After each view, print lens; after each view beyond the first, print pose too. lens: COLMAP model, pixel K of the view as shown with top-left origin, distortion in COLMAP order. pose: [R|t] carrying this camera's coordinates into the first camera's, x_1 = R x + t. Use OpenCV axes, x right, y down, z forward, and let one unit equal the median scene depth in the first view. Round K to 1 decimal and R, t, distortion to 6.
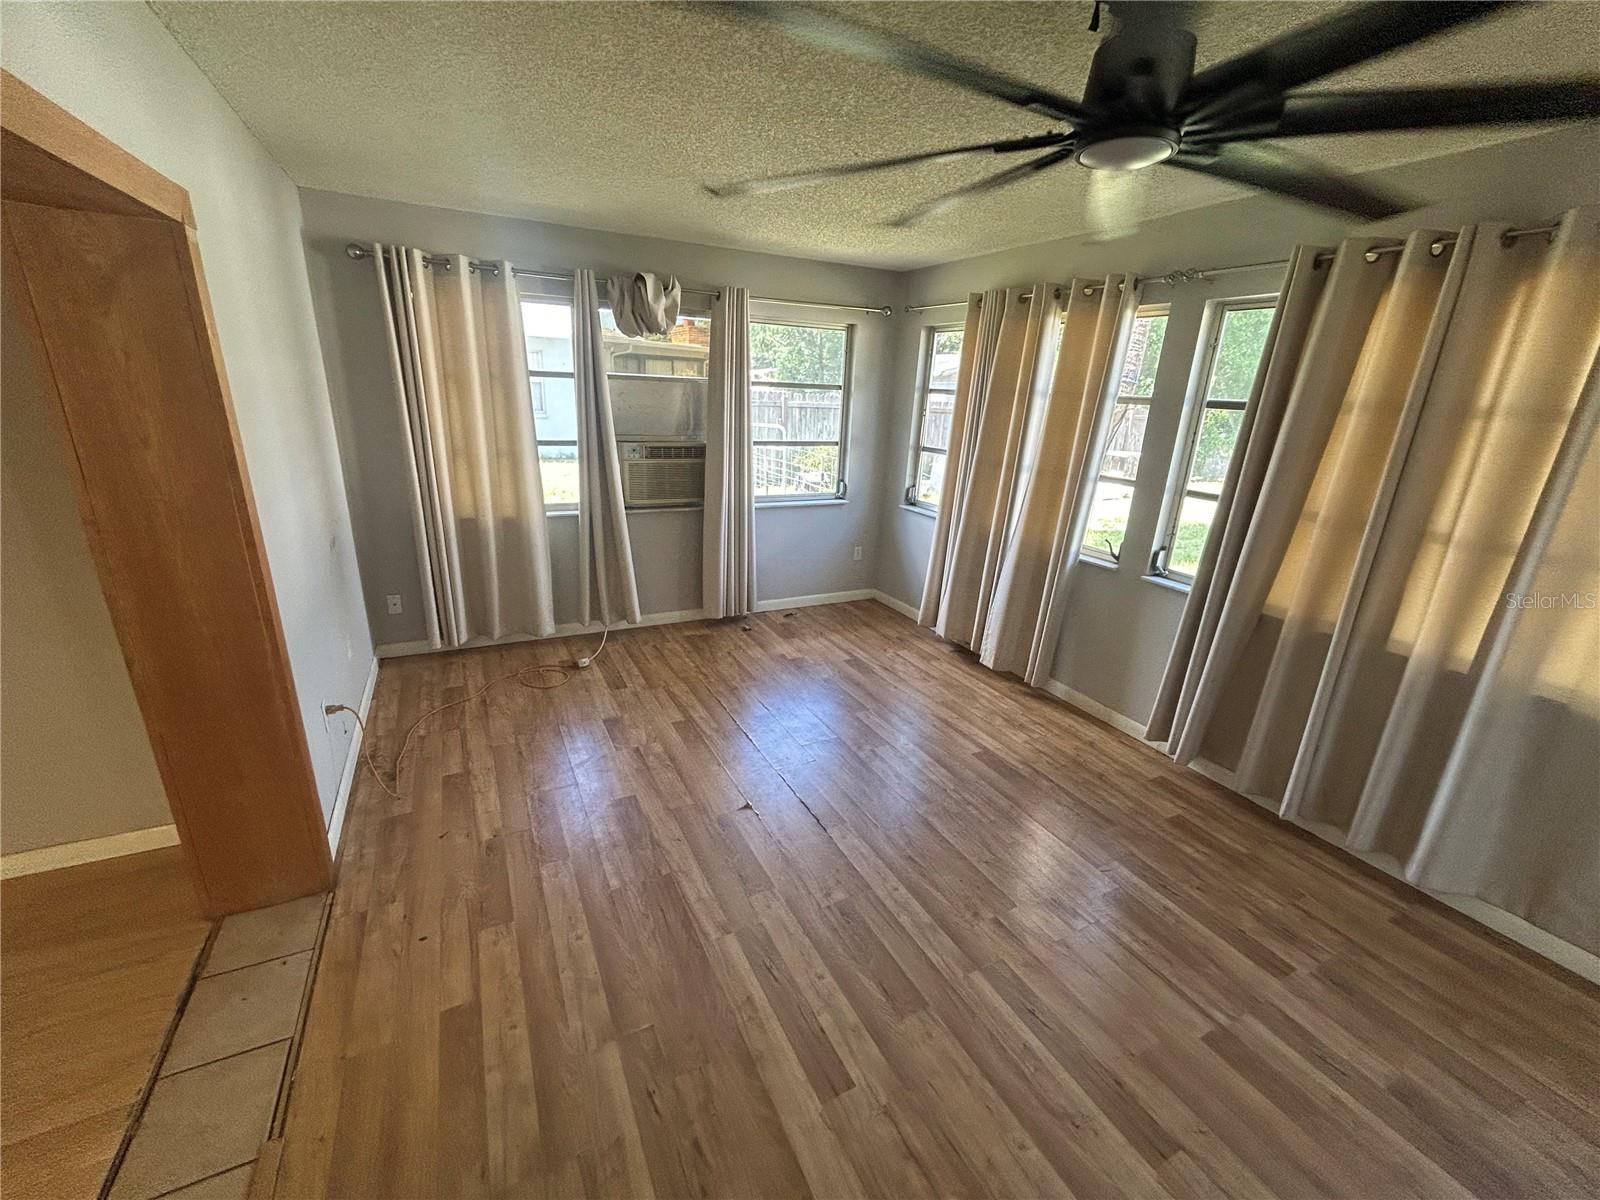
lens RADIAL K [[651.4, 0, 800.0], [0, 651.4, 600.0], [0, 0, 1]] dist [-0.000534, 0.000198]
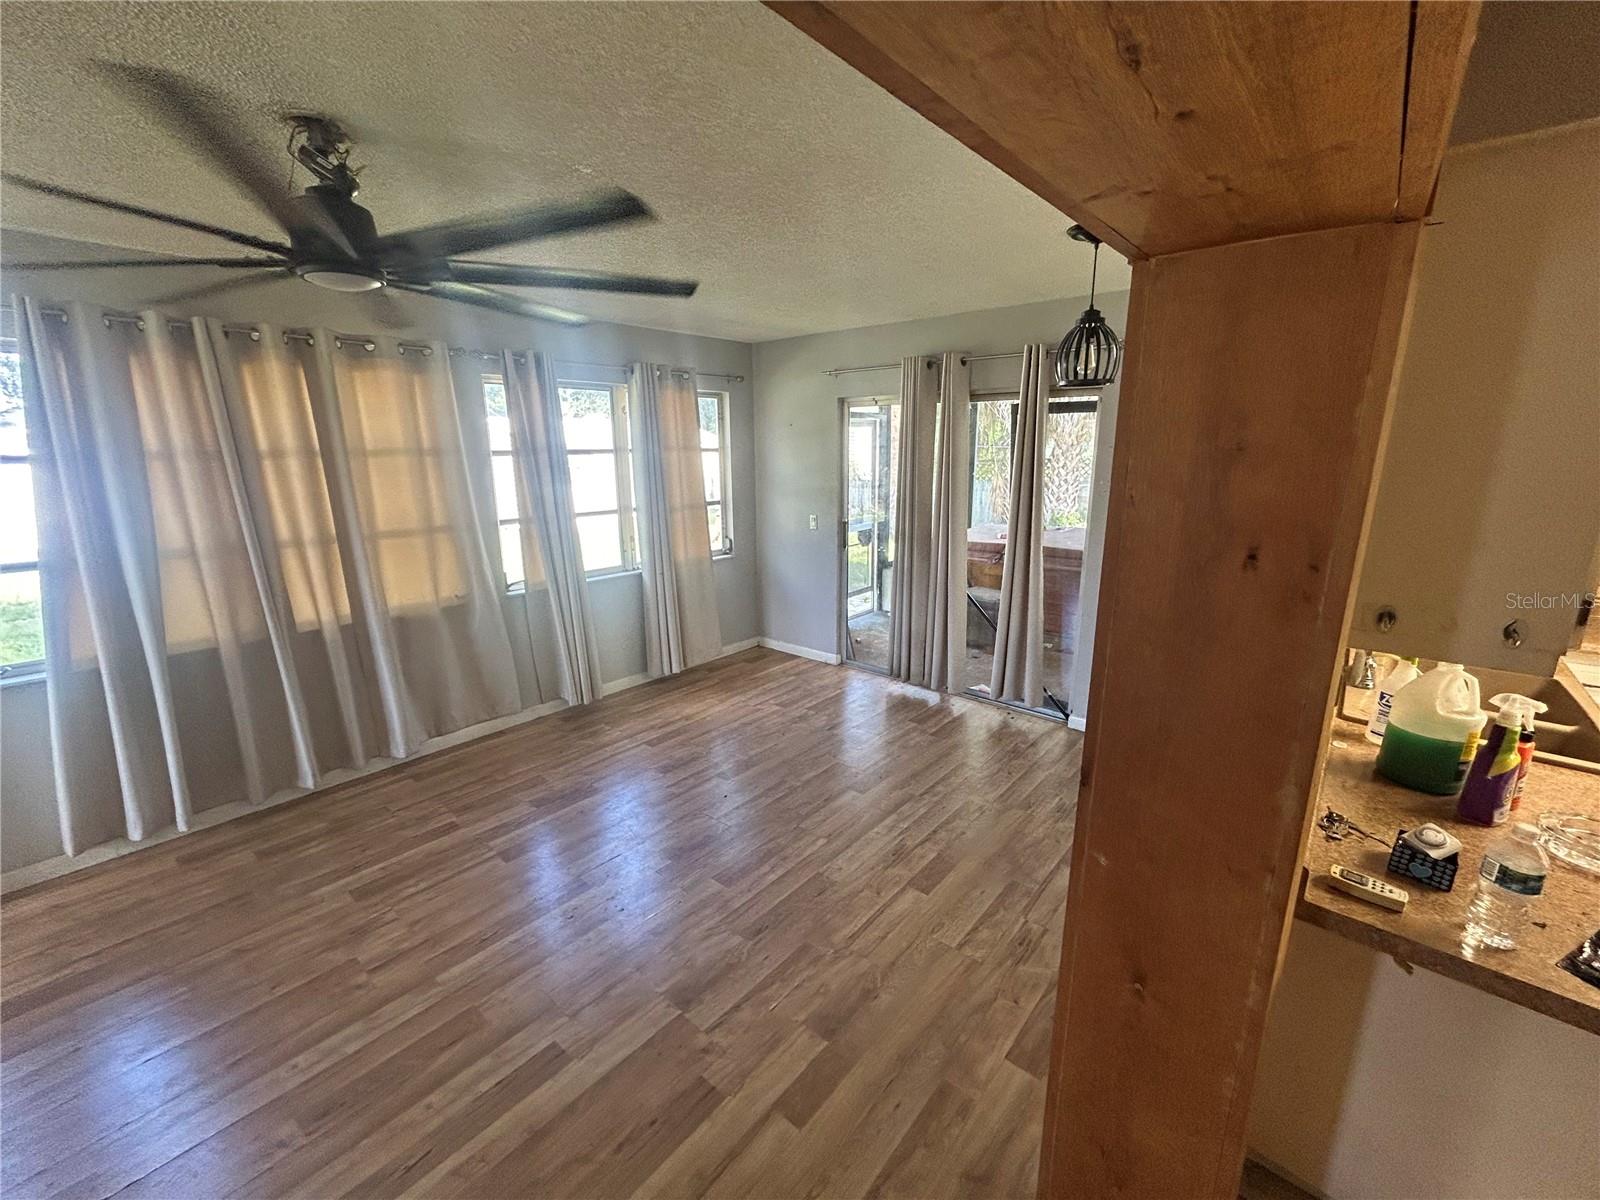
lens RADIAL K [[651.4, 0, 800.0], [0, 651.4, 600.0], [0, 0, 1]] dist [-0.000534, 0.000198]
pose [[-0.373295, -0.262089, 0.889921, -0.691059], [0.276202, 0.884366, 0.376311, -0.213712], [-0.885643, 0.386273, -0.257740, 0.446931]]
